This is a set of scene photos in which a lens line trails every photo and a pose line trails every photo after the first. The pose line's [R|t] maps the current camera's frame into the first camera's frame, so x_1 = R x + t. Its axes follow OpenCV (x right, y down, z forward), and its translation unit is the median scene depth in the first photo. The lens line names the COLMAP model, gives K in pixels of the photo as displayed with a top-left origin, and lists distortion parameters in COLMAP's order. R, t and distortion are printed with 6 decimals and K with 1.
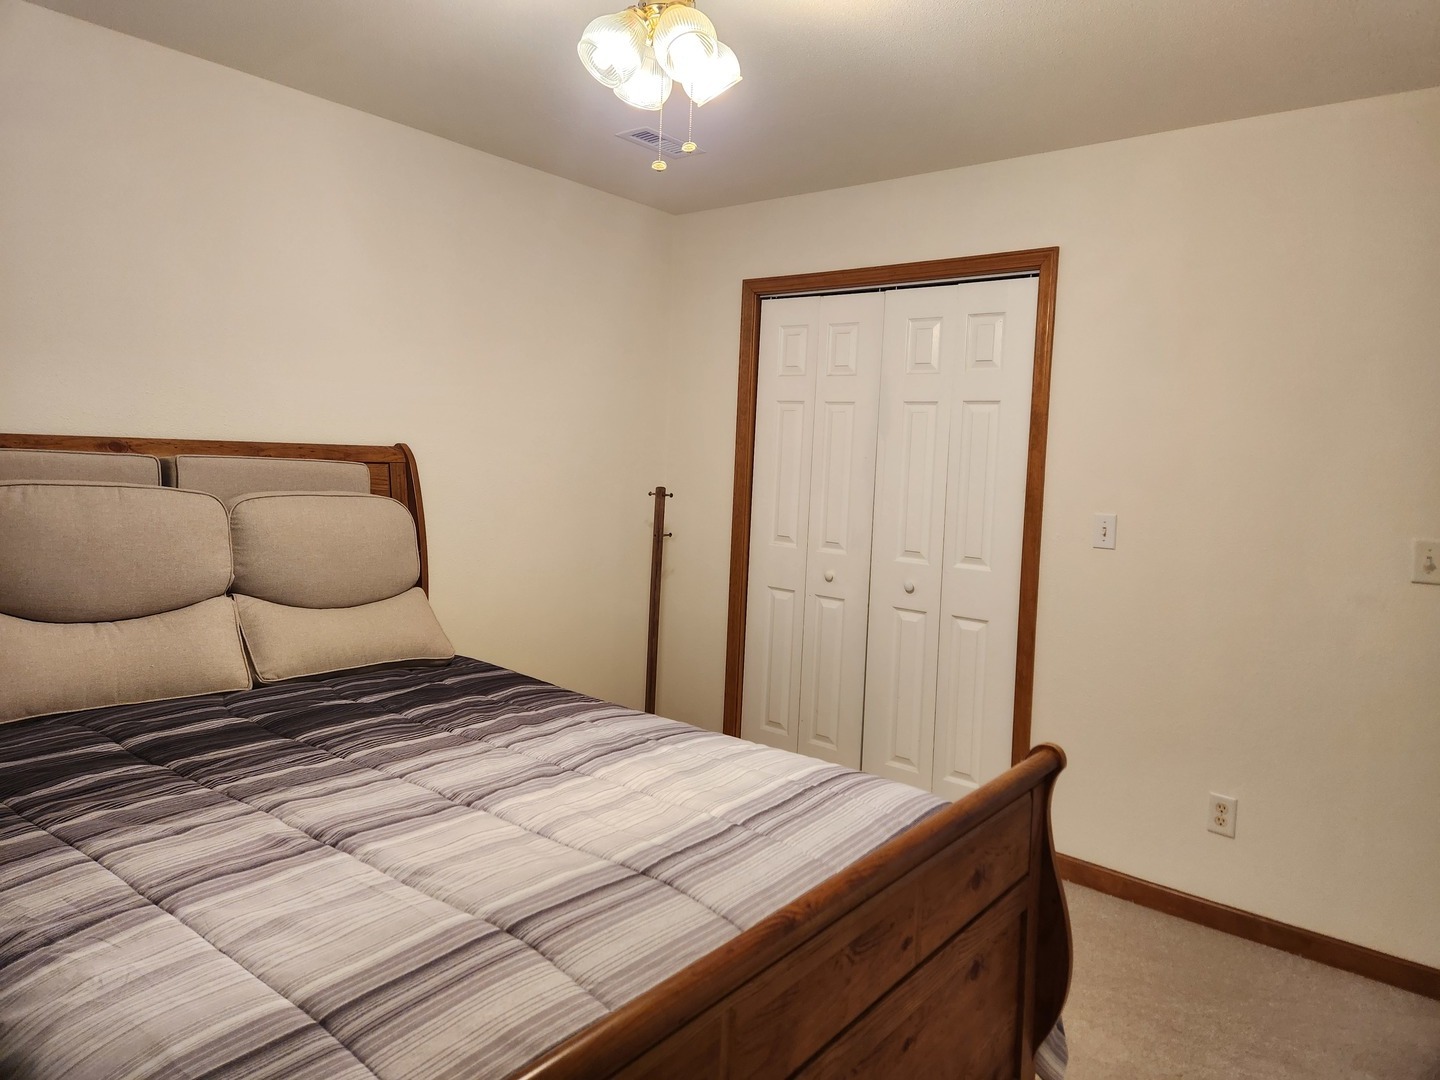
lens RADIAL K [[962.9, 0, 734.6], [0, 962.9, 483.9], [0, 0, 1]] dist [0.075083, -0.071982]
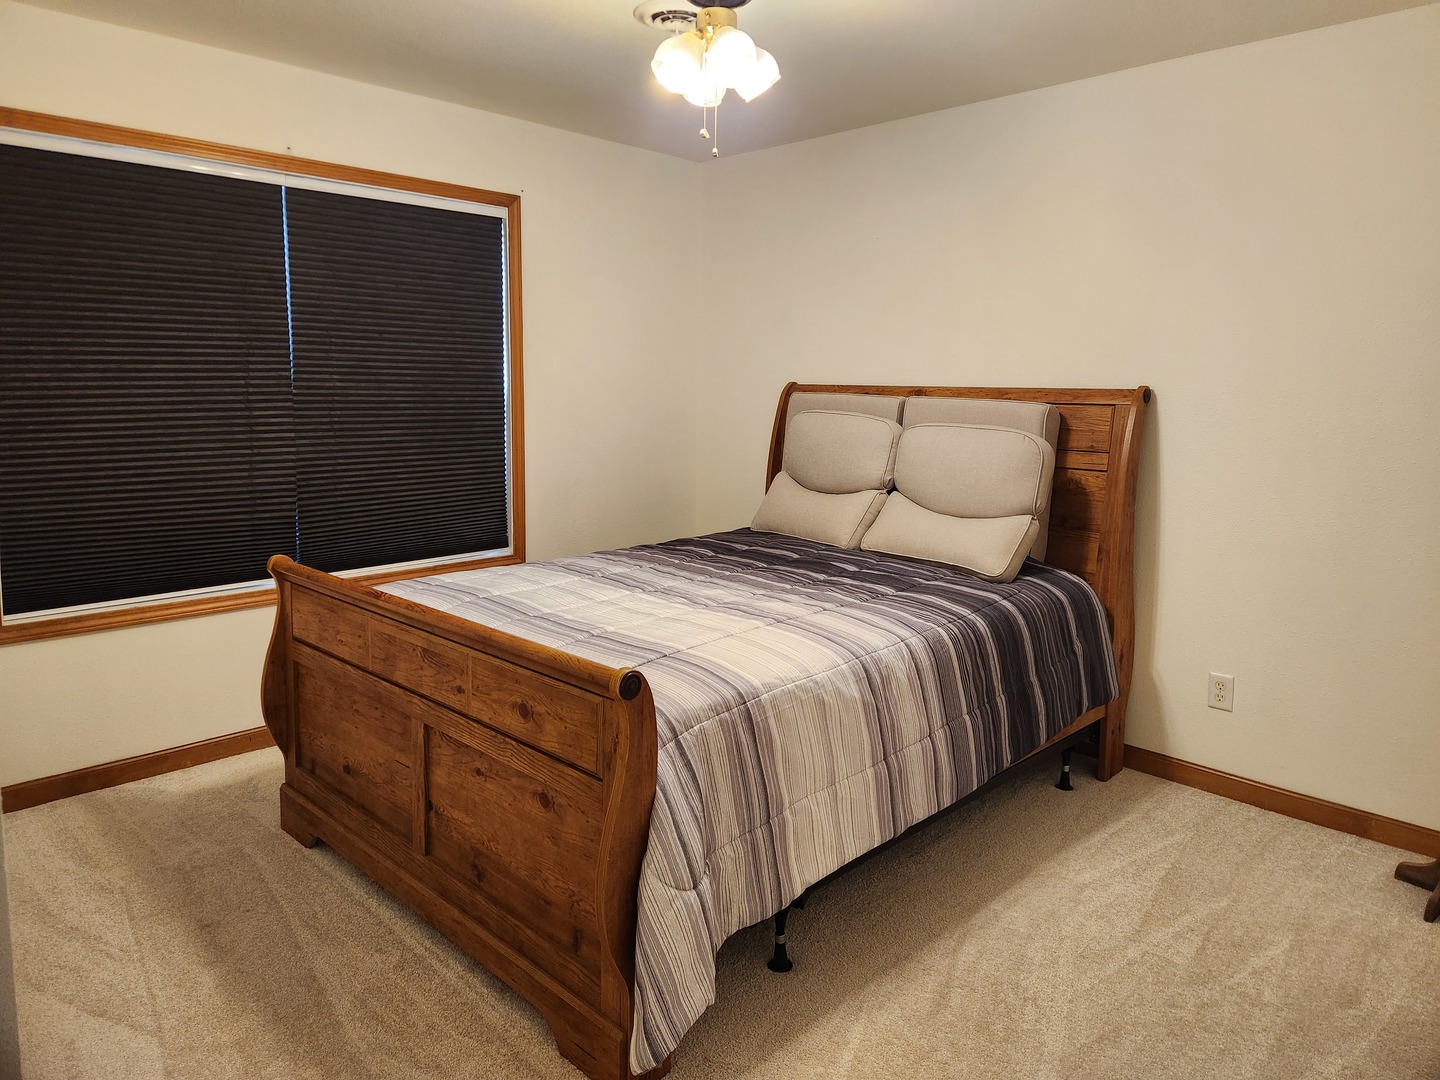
lens RADIAL K [[956.0, 0, 727.0], [0, 956.0, 483.5], [0, 0, 1]] dist [0.078870, -0.067508]
pose [[-0.106524, 0.063180, -0.992301, 1.272670], [-0.053771, 0.996153, 0.069197, 0.021715], [0.992855, 0.060728, -0.102717, 1.234700]]
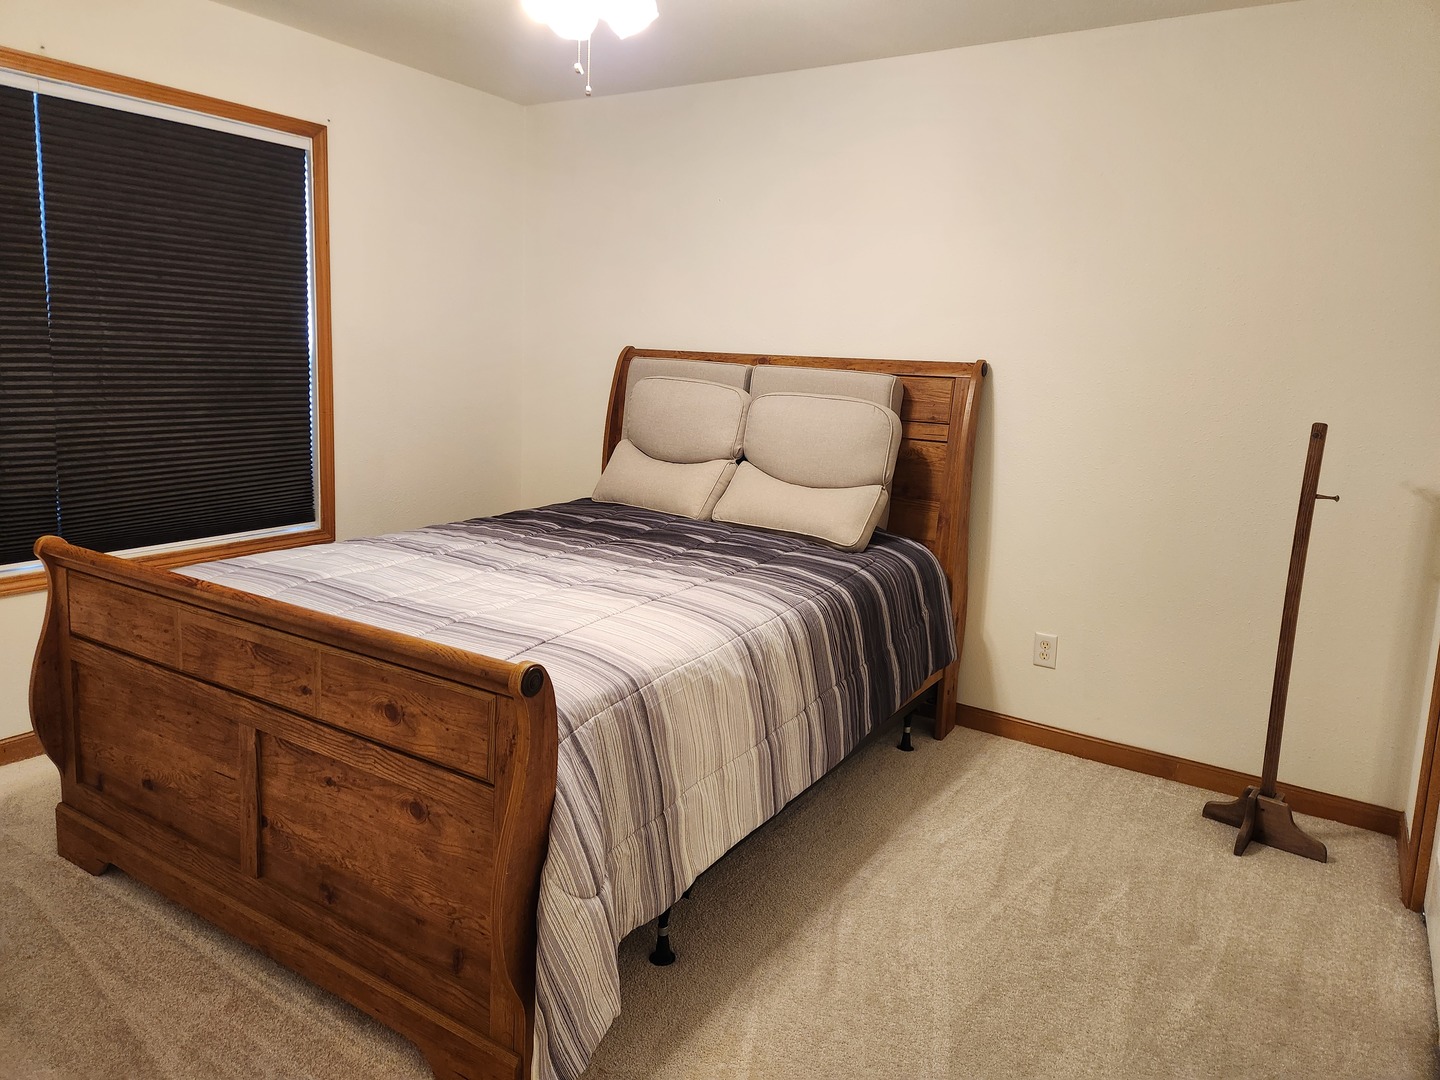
lens RADIAL K [[956.3, 0, 713.6], [0, 956.3, 484.9], [0, 0, 1]] dist [0.081809, -0.068182]
pose [[0.099593, 0.100335, -0.989957, 1.197812], [-0.071948, 0.993025, 0.093408, 0.027098], [0.992424, 0.061923, 0.106117, 1.111567]]
